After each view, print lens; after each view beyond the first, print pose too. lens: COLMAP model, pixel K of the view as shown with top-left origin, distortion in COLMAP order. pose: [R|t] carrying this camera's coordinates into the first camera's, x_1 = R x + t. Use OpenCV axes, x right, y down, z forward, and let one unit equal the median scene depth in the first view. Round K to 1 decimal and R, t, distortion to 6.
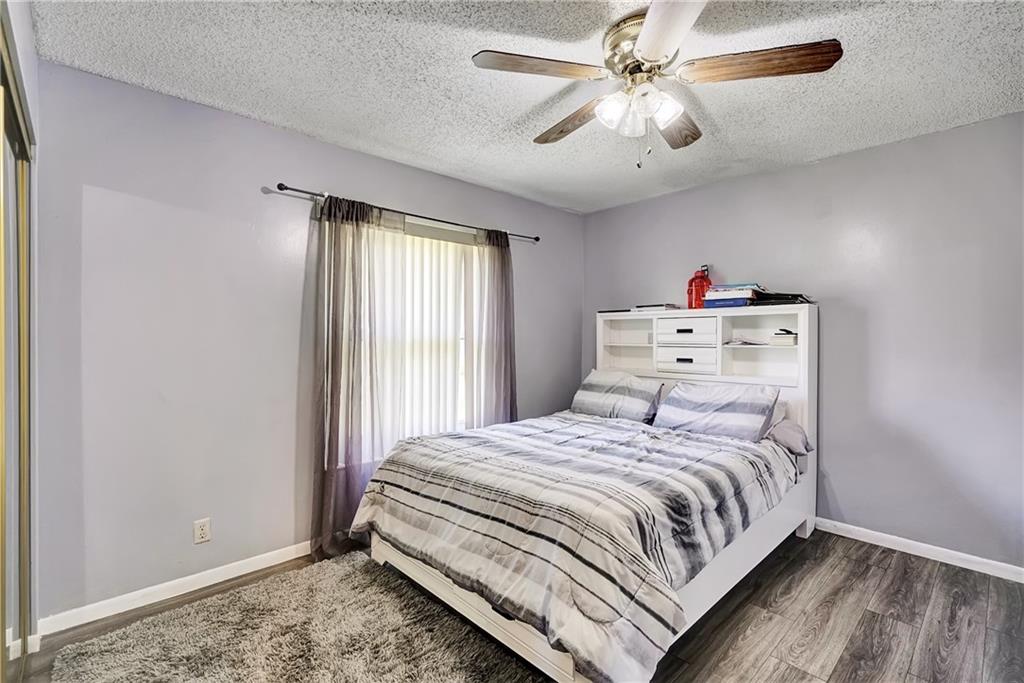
lens RADIAL K [[465.3, 0, 511.2], [0, 465.3, 340.2], [0, 0, 1]] dist [-0.000132, 0.000733]
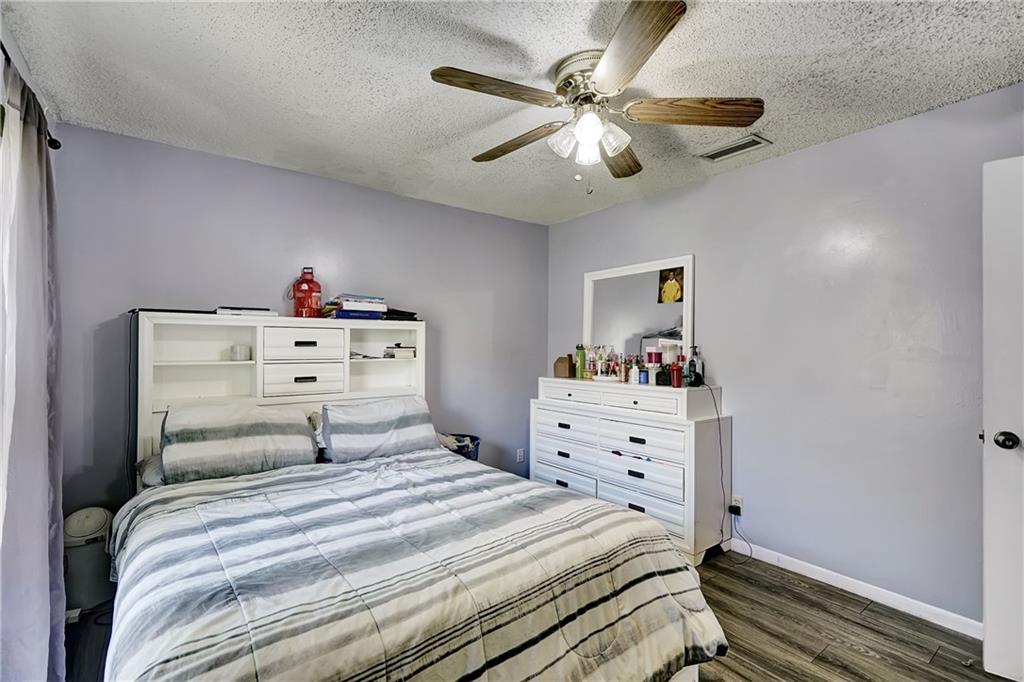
lens RADIAL K [[465.3, 0, 507.8], [0, 465.3, 346.6], [0, 0, 1]] dist [-0.000132, 0.000733]
pose [[0.104278, -0.002896, 0.994544, -0.462538], [0.002102, 0.999994, 0.002691, -0.018261], [-0.994546, 0.001810, 0.104283, 0.627325]]
